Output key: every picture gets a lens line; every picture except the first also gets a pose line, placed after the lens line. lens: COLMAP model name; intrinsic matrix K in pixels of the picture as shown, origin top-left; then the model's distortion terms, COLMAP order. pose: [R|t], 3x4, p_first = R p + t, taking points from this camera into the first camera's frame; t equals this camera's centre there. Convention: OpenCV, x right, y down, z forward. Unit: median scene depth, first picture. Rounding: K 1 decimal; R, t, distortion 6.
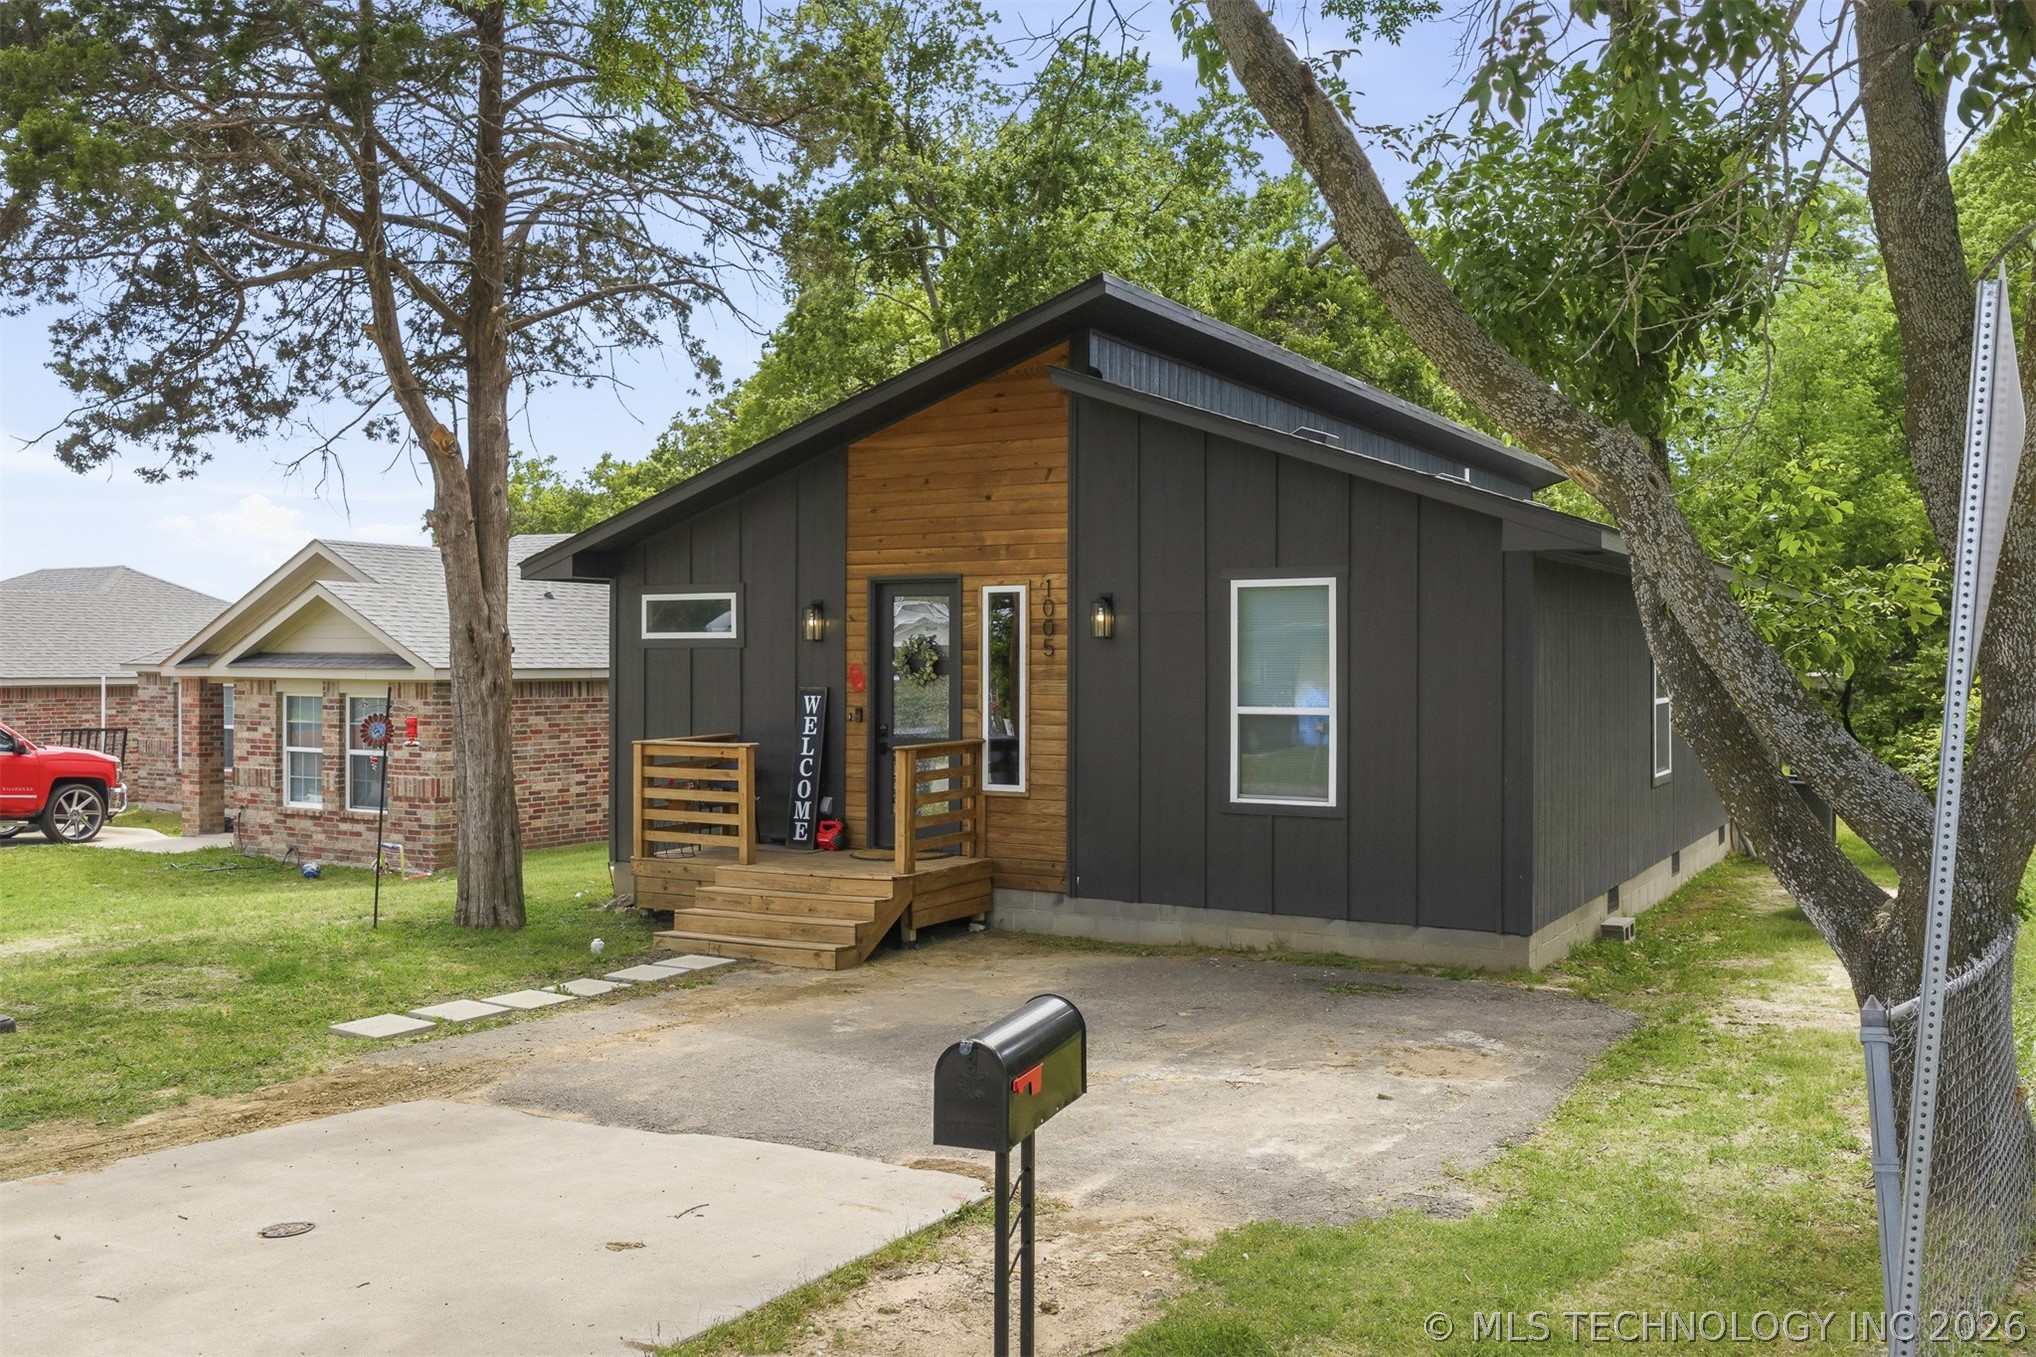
lens RADIAL K [[1705.6, 0, 1016.3], [0, 1705.6, 679.2], [0, 0, 1]] dist [0.009238, -0.009434]
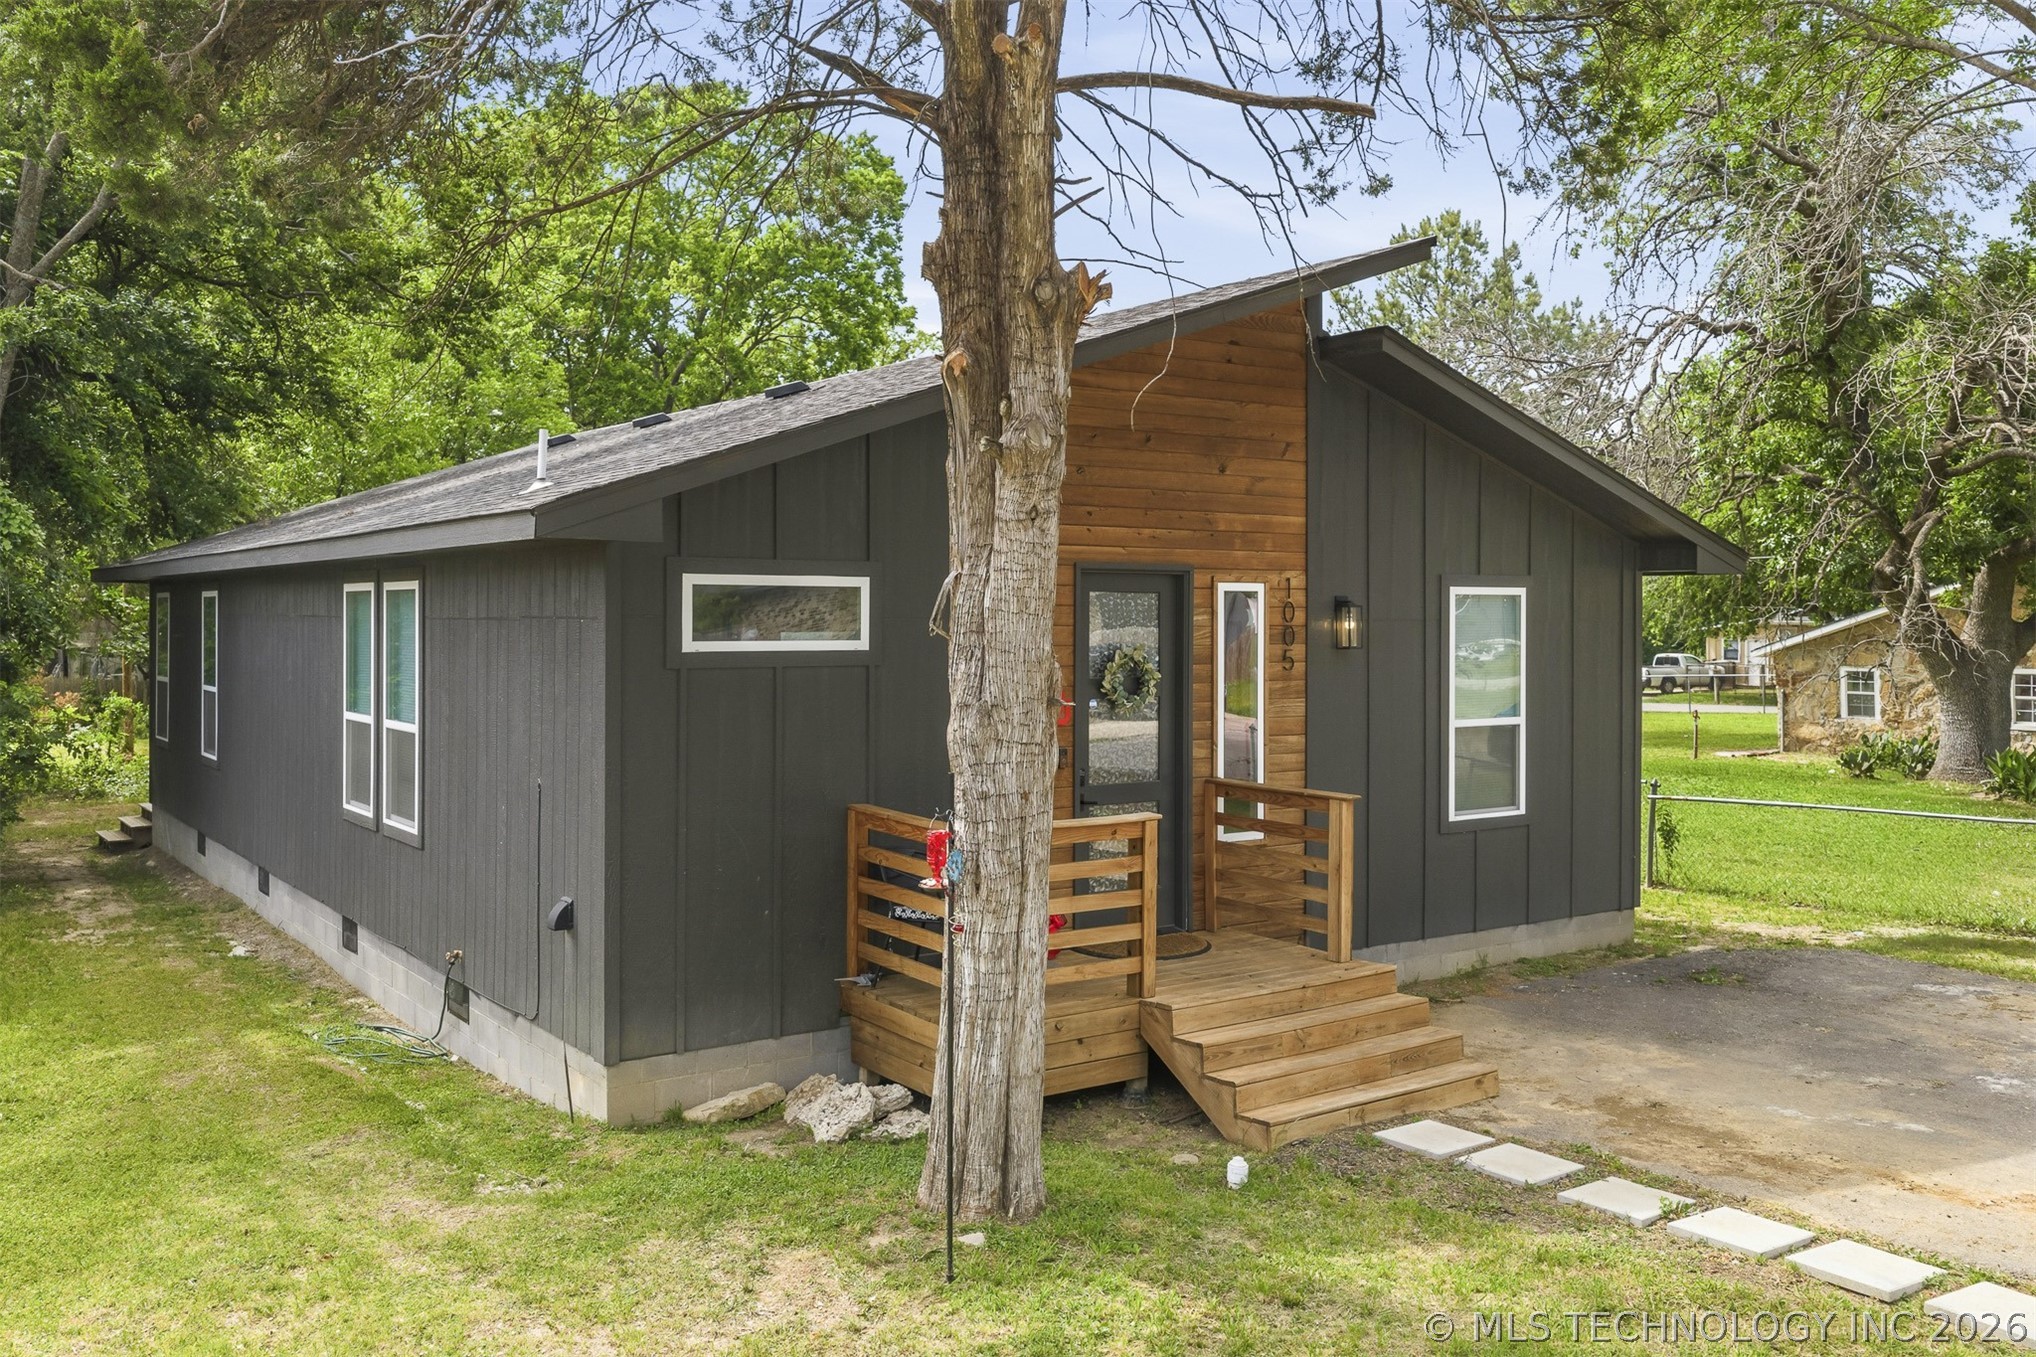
lens RADIAL K [[1705.6, 0, 990.0], [0, 1705.6, 625.3], [0, 0, 1]] dist [0.009238, -0.009434]
pose [[0.434125, -0.004214, 0.900843, -0.788511], [0.008136, 0.999967, 0.000757, -0.037175], [-0.900816, 0.007001, 0.434145, 0.770488]]
